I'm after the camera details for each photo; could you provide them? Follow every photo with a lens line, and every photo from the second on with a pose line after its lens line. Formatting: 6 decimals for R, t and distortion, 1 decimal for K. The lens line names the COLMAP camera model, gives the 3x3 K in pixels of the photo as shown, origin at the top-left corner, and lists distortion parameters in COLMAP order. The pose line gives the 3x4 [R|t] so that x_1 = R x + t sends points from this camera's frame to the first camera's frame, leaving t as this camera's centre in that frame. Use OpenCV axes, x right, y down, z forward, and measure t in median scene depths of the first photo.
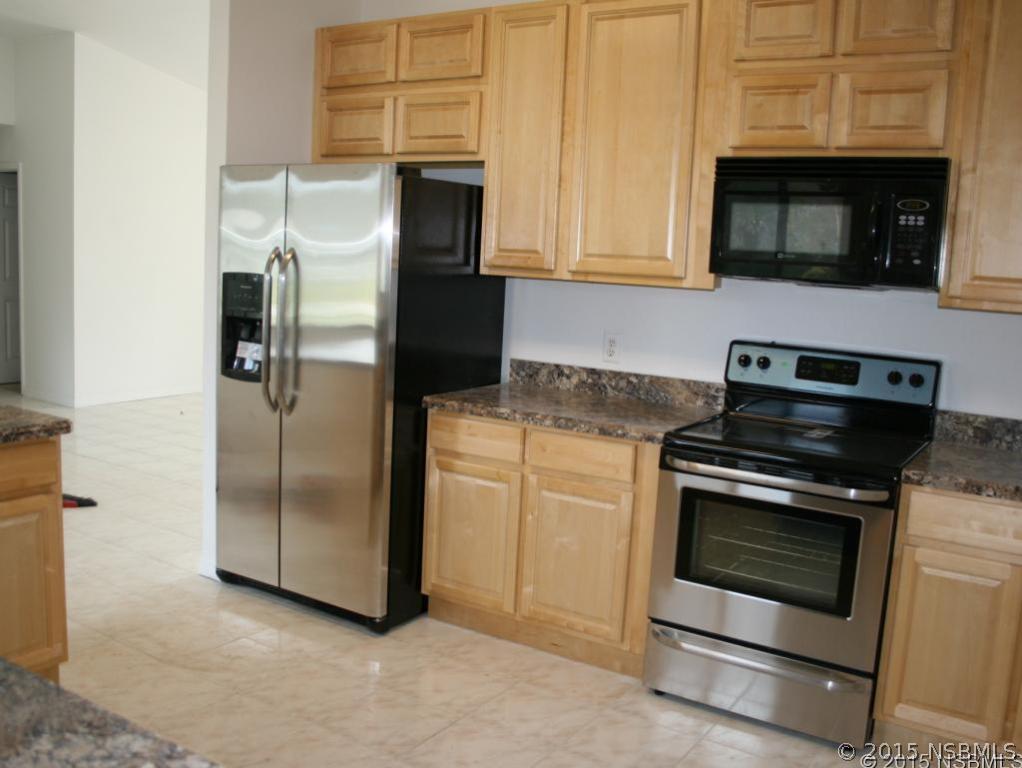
lens RADIAL K [[957.3, 0, 511.0], [0, 957.3, 384.0], [0, 0, 1]] dist [-0.128635, 0.101160]
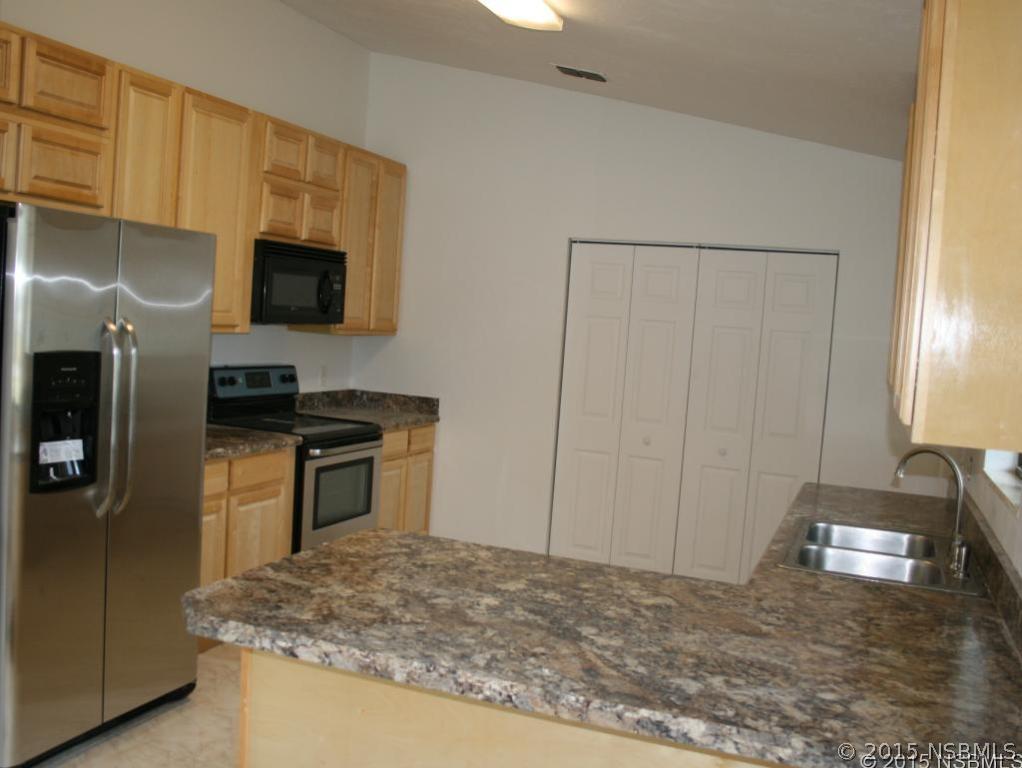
lens RADIAL K [[957.3, 0, 511.0], [0, 957.3, 384.0], [0, 0, 1]] dist [-0.128635, 0.101160]
pose [[-0.184454, -0.126040, 0.974726, -1.121810], [0.058128, 0.988608, 0.138835, -0.180610], [-0.981121, 0.082268, -0.175026, 0.805831]]
